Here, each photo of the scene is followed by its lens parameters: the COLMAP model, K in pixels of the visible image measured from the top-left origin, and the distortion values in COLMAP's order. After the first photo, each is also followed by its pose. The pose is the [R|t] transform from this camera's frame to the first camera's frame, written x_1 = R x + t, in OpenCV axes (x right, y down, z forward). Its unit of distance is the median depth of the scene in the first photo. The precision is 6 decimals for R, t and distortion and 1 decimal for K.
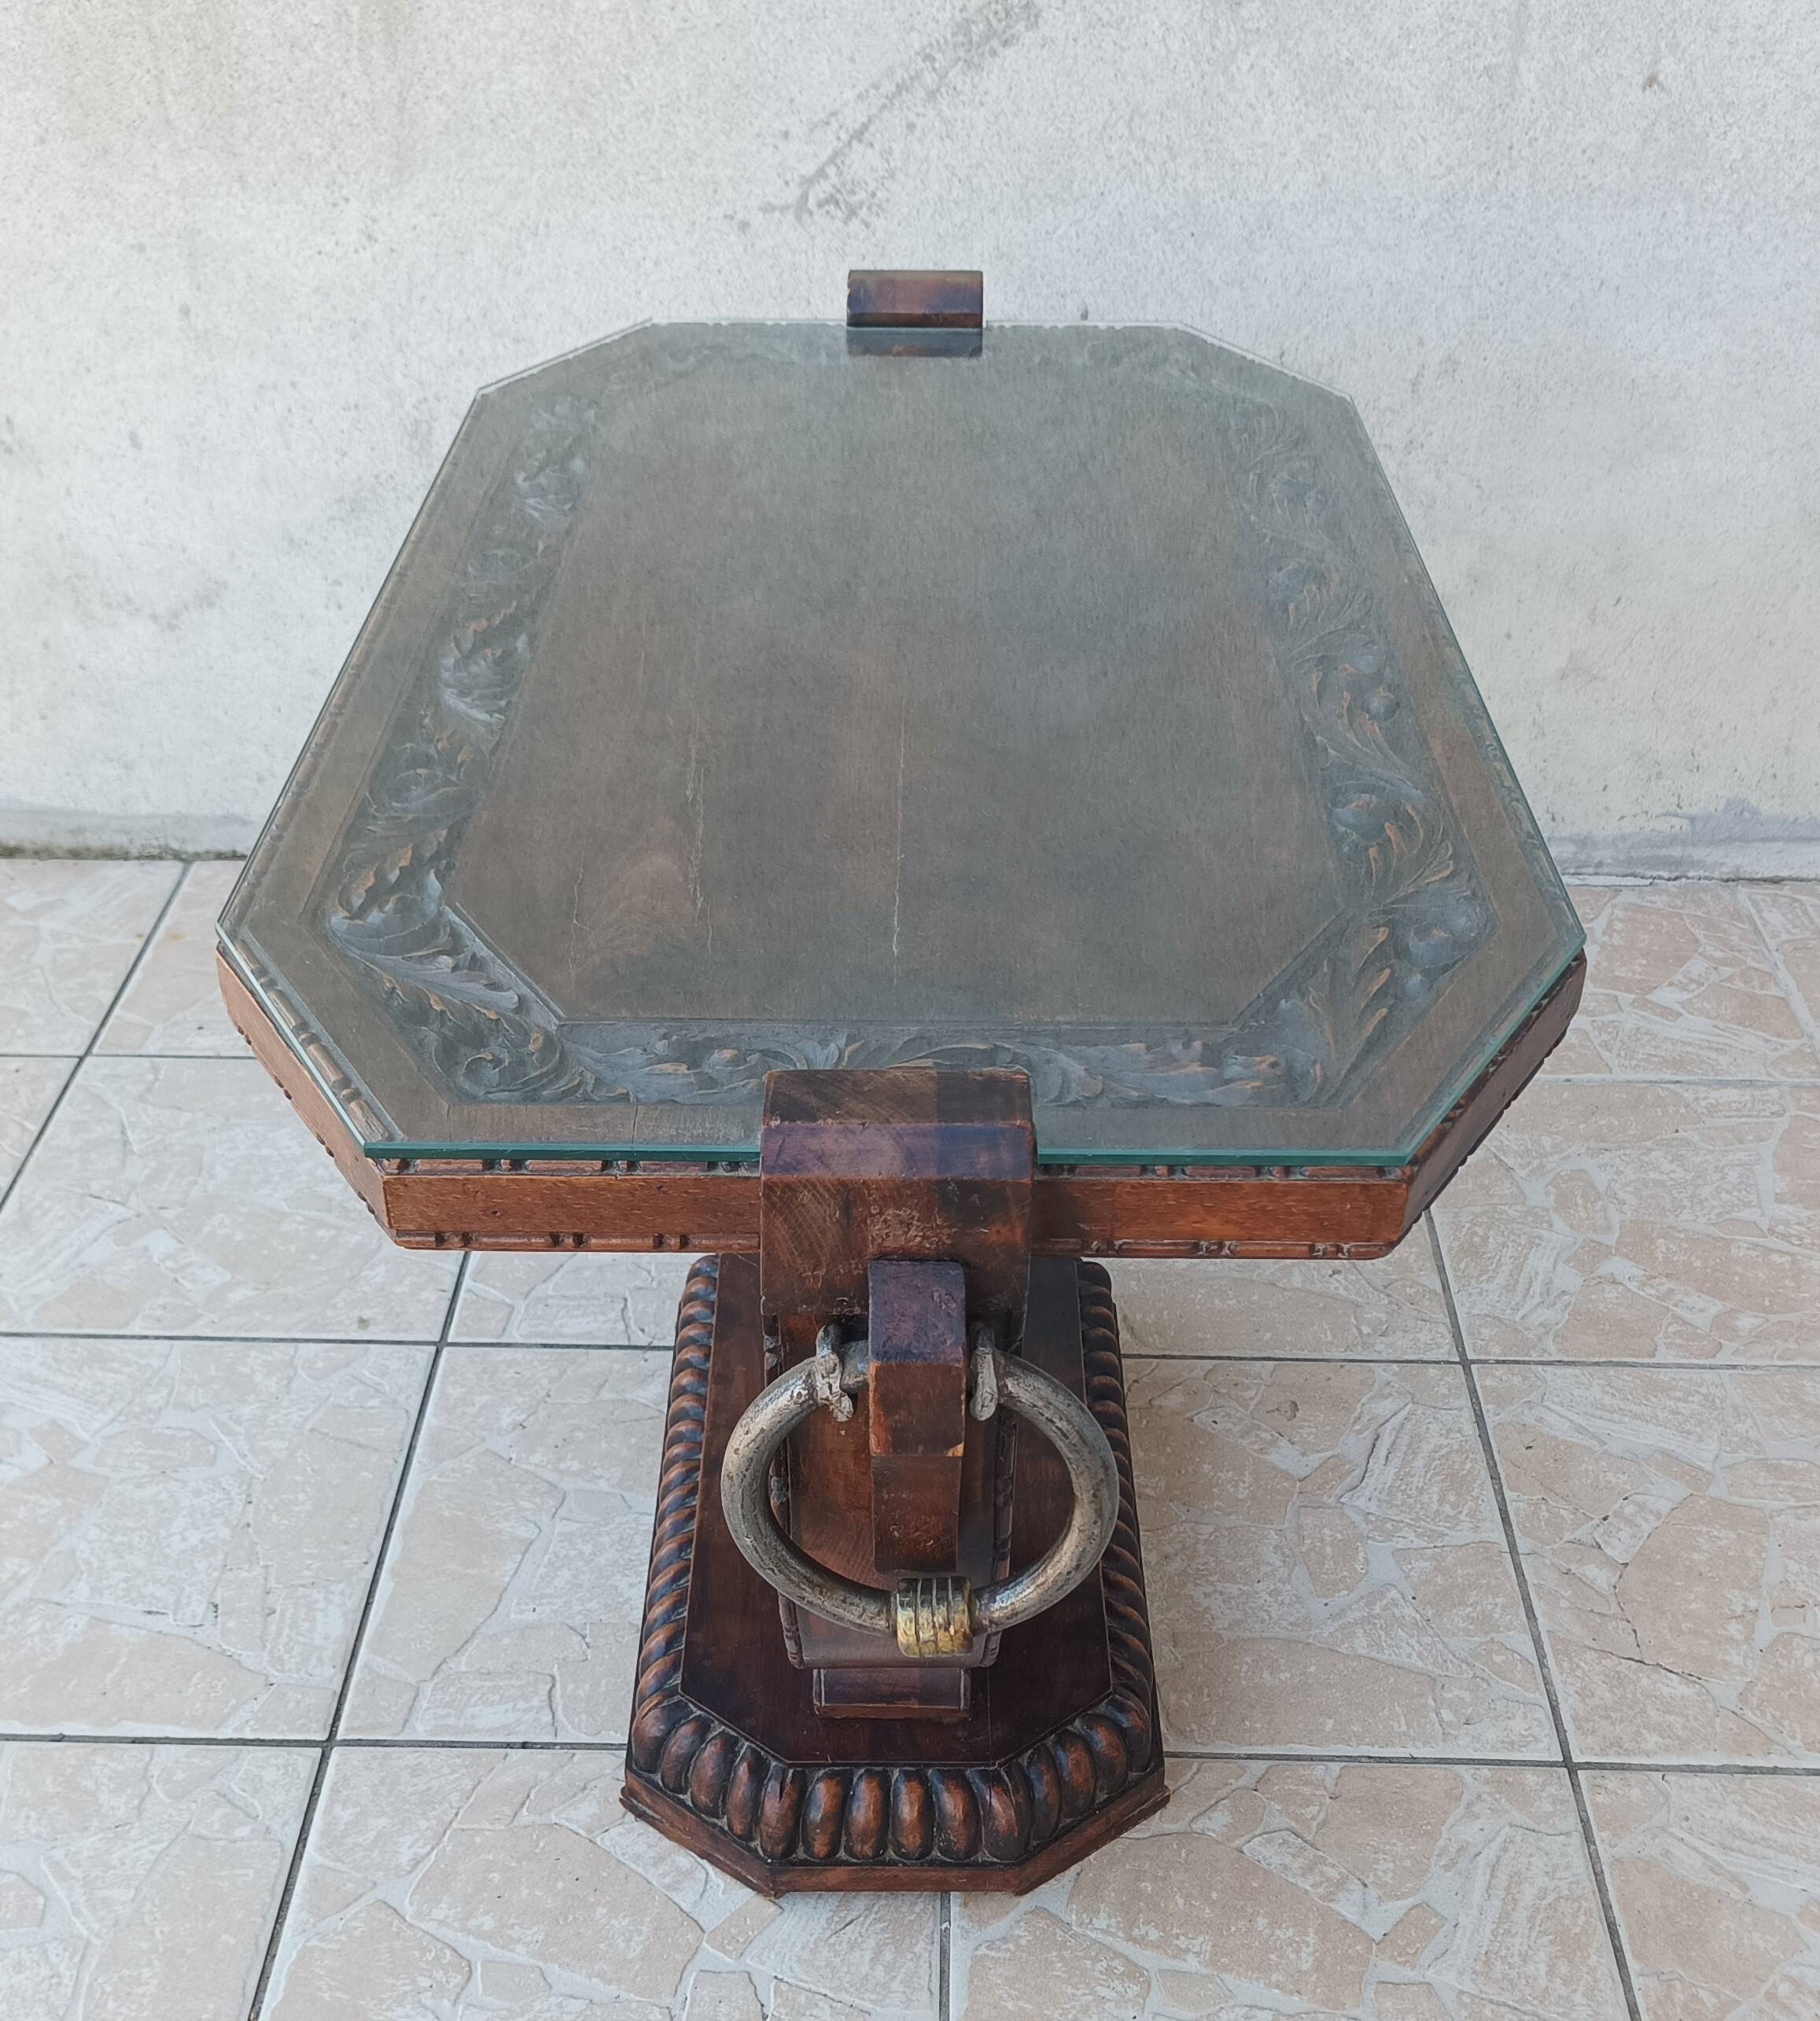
lens RADIAL K [[2318.0, 0, 906.3], [0, 2318.0, 1259.4], [0, 0, 1]] dist [0.012102, 0.000000]
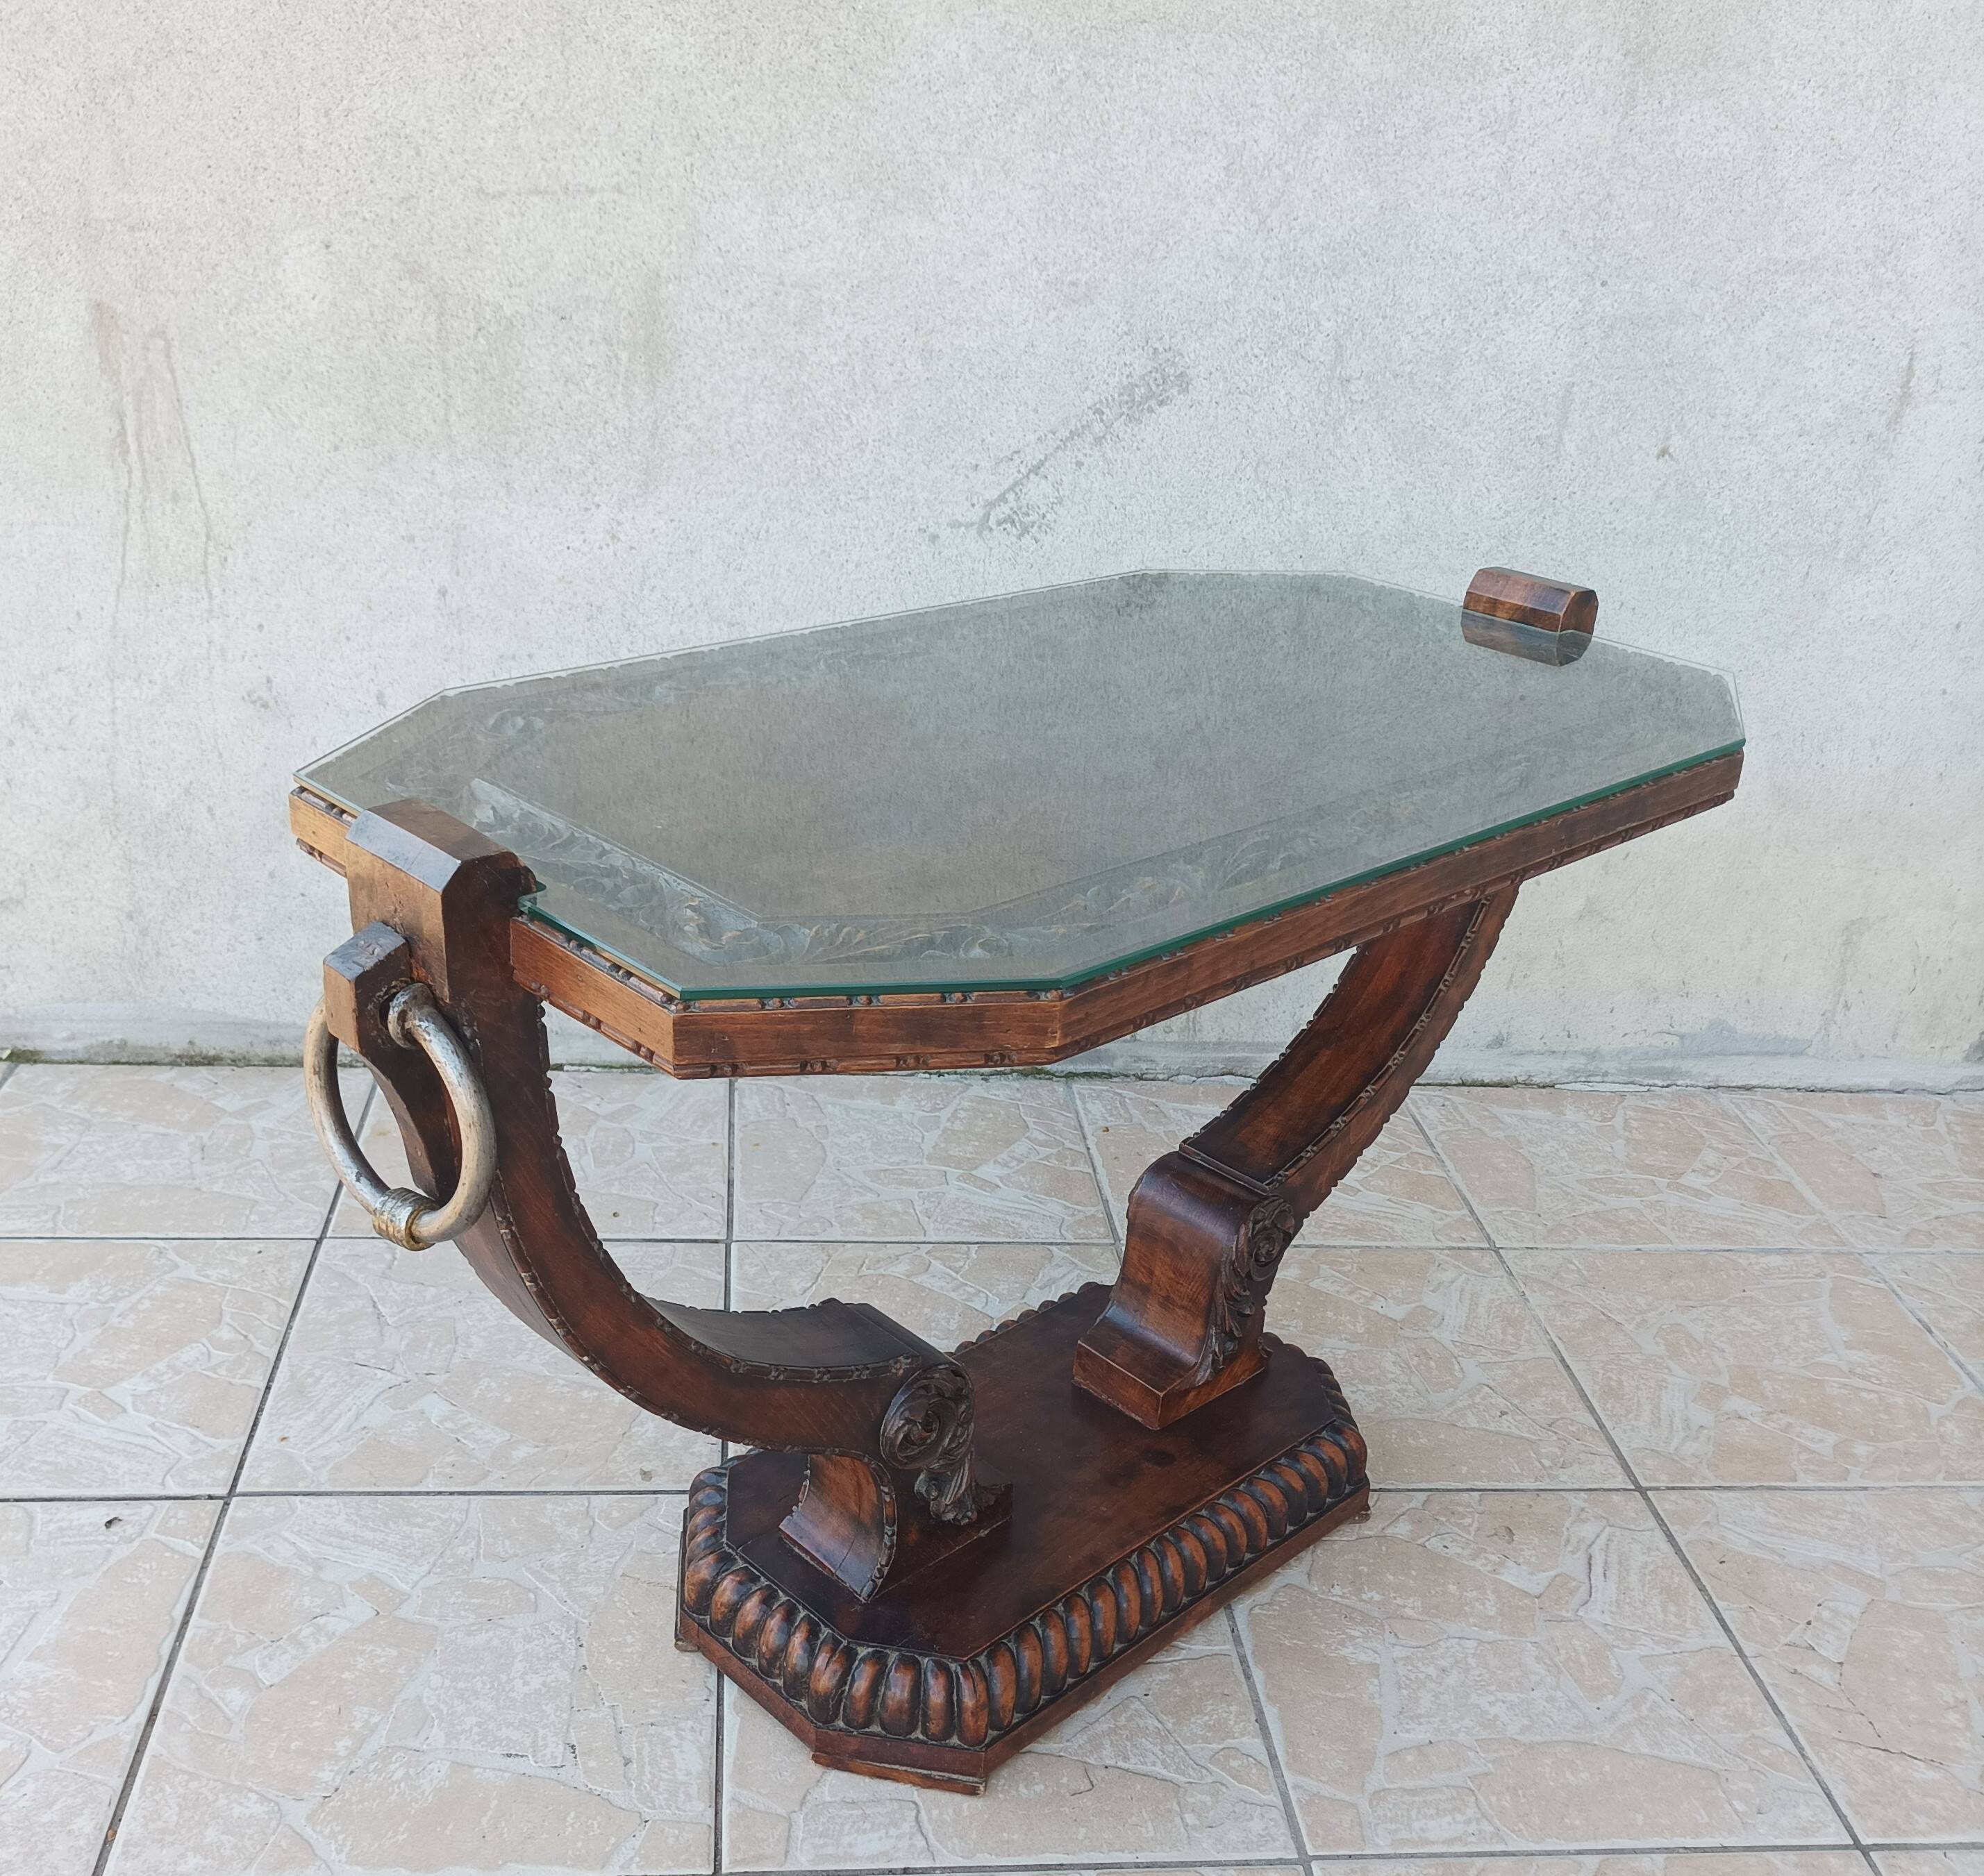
lens RADIAL K [[2034.3, 0, 940.5], [0, 2034.3, 1091.3], [0, 0, 1]] dist [0.012721, 0.000000]
pose [[0.992682, 0.001381, 0.120749, -0.233135], [0.020801, 0.983032, -0.182251, 0.029767], [-0.118952, 0.183429, 0.975810, 0.040262]]
